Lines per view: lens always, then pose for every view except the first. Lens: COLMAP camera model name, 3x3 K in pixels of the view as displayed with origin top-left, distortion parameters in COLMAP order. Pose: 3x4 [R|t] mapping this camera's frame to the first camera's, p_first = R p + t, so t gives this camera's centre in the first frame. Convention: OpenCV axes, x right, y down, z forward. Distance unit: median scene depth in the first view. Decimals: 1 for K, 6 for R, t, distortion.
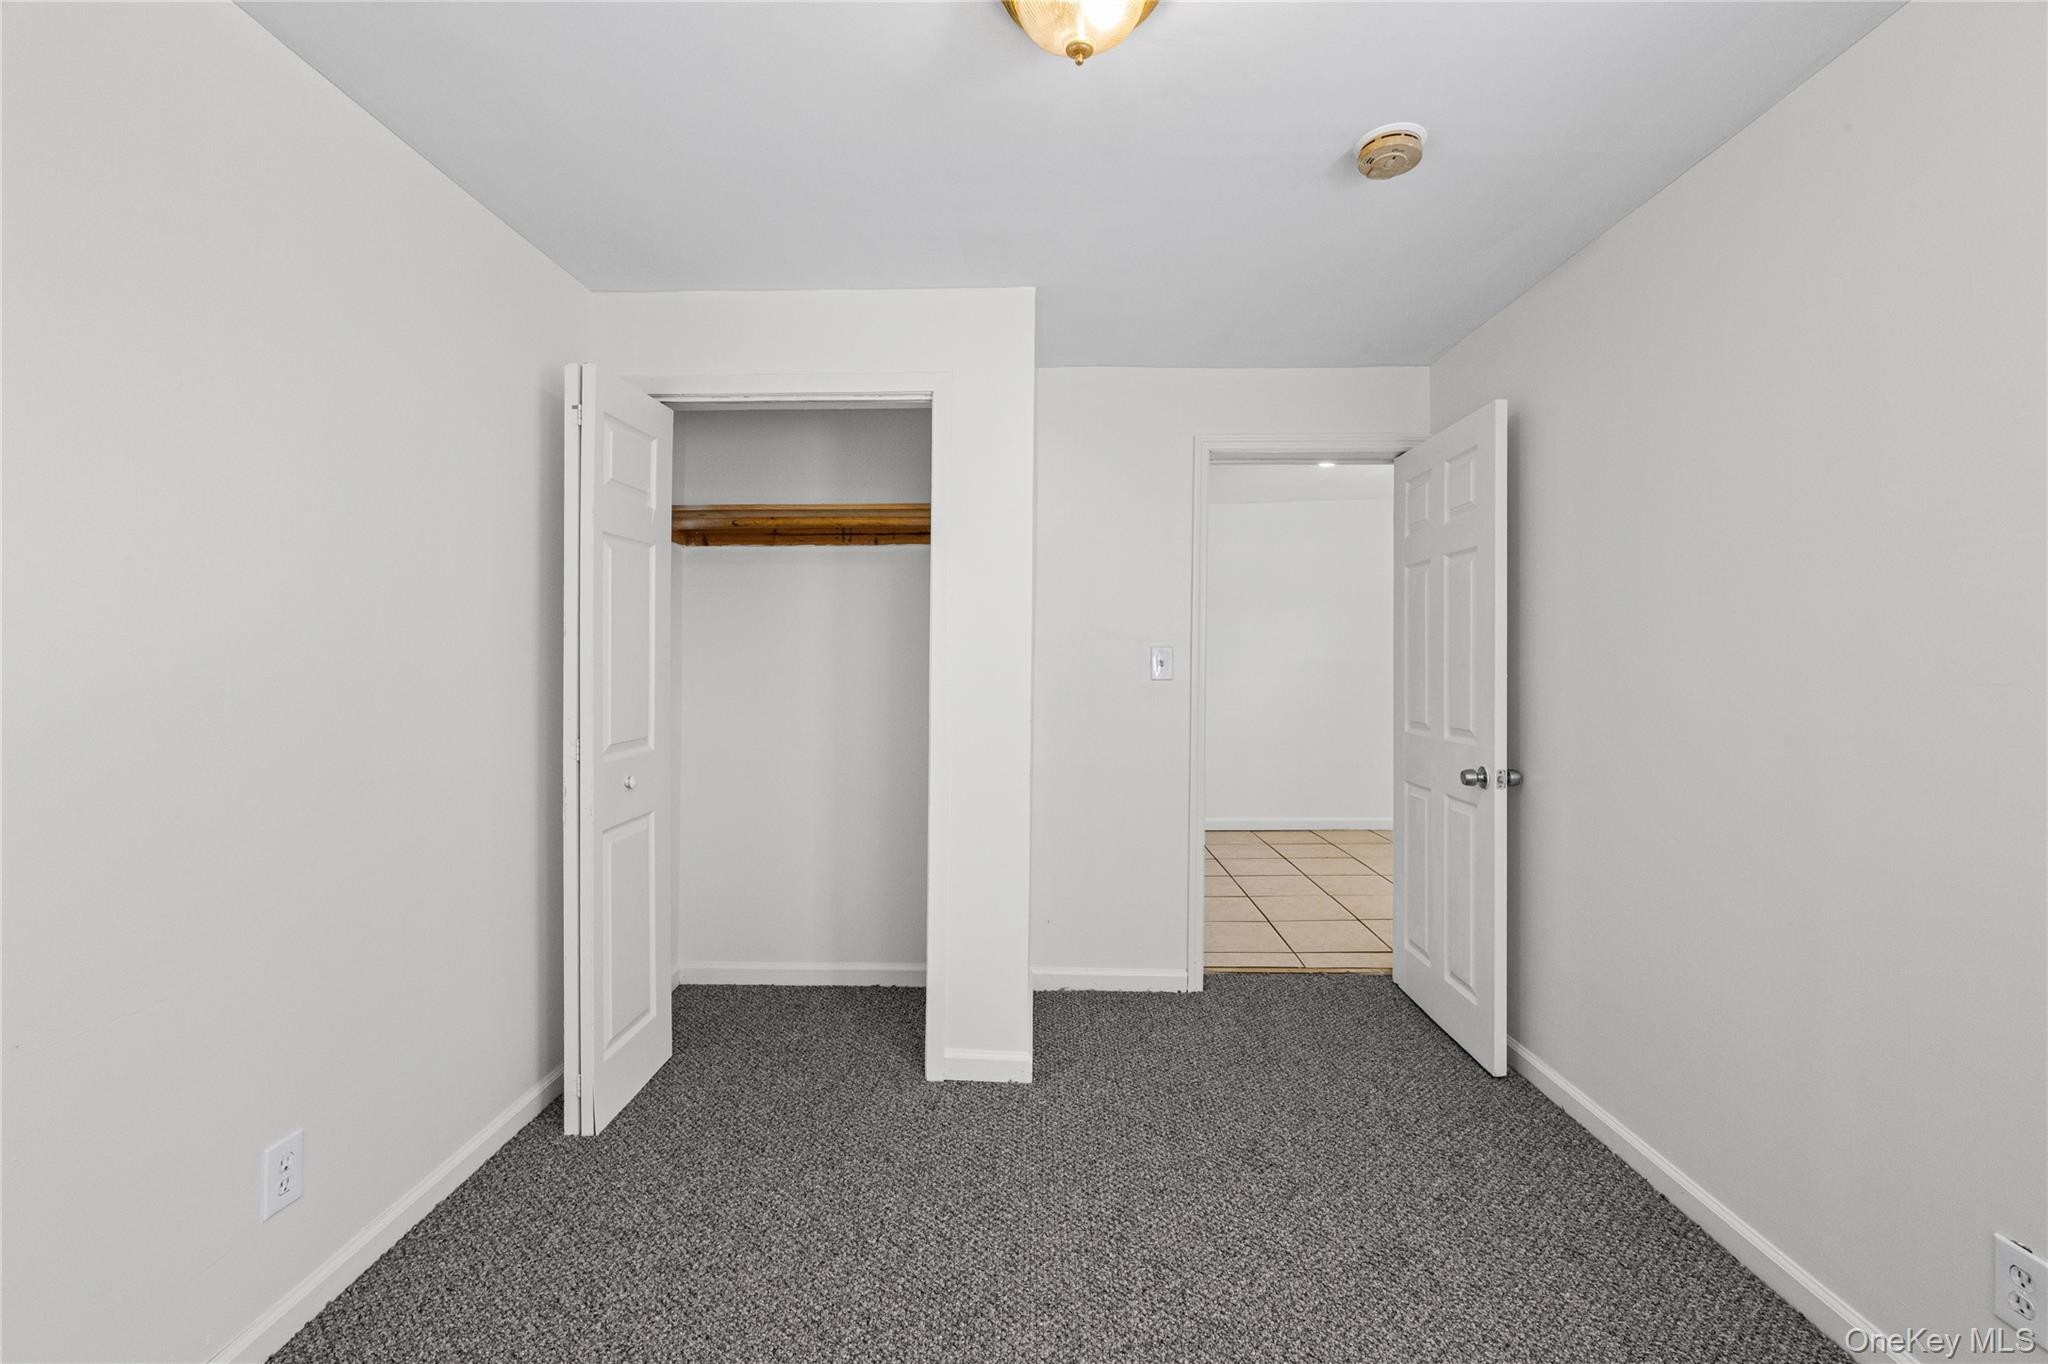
lens RADIAL K [[877.6, 0, 1017.1], [0, 877.6, 652.8], [0, 0, 1]] dist [-0.010524, 0.001324]
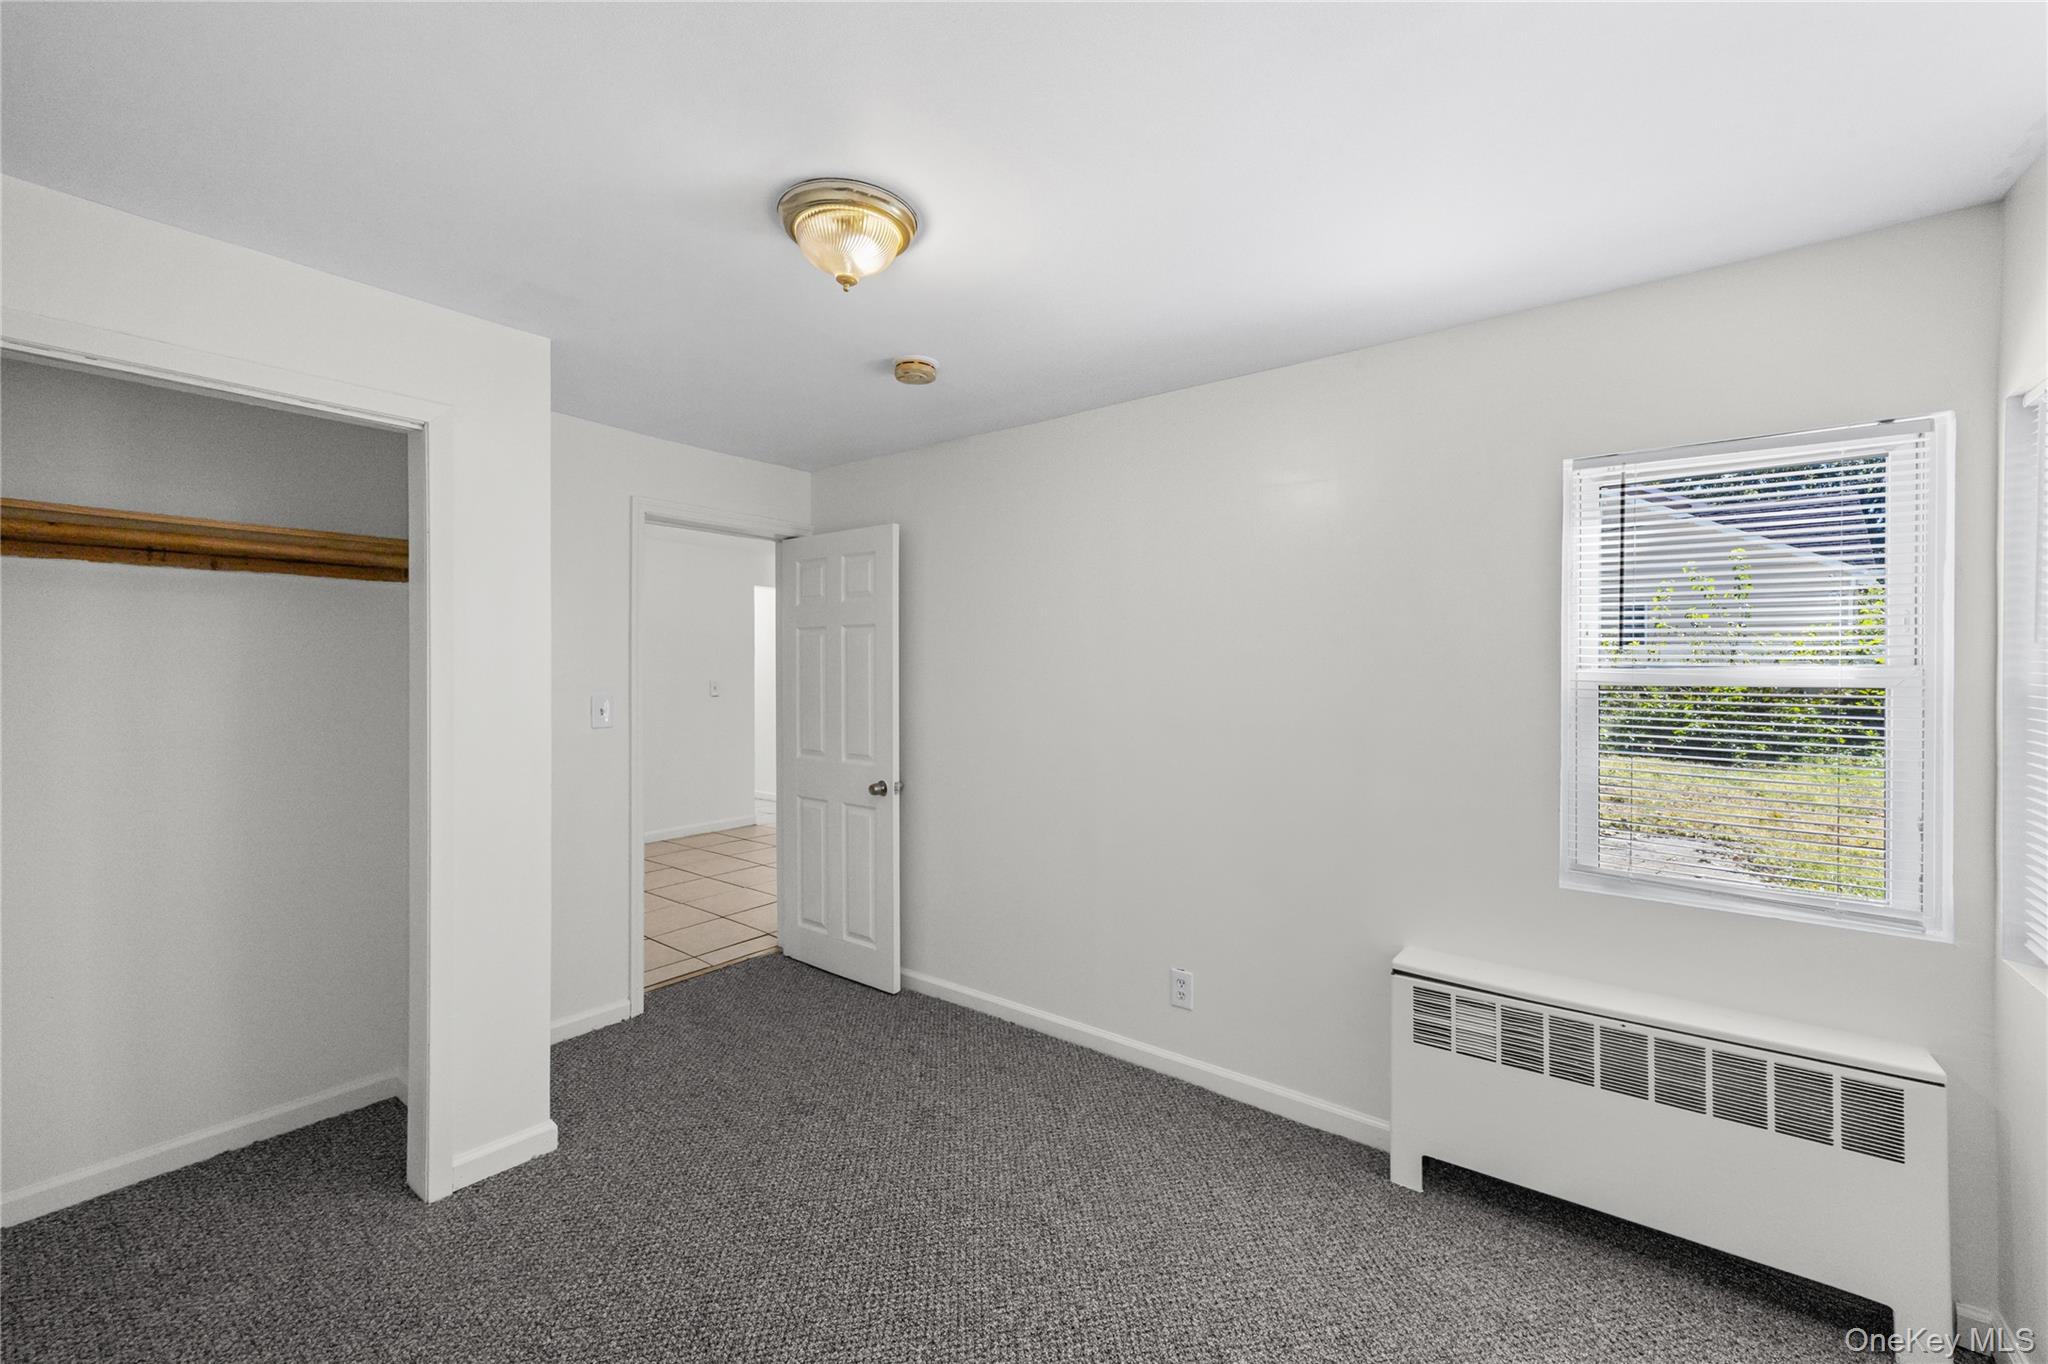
lens RADIAL K [[829.2, 0, 1032.1], [0, 829.2, 676.0], [0, 0, 1]] dist [0.016215, -0.000368]
pose [[0.585686, -0.004977, 0.810523, -0.410359], [-0.010511, 0.999850, 0.013735, -0.059556], [-0.810470, -0.016564, 0.585546, 0.014795]]
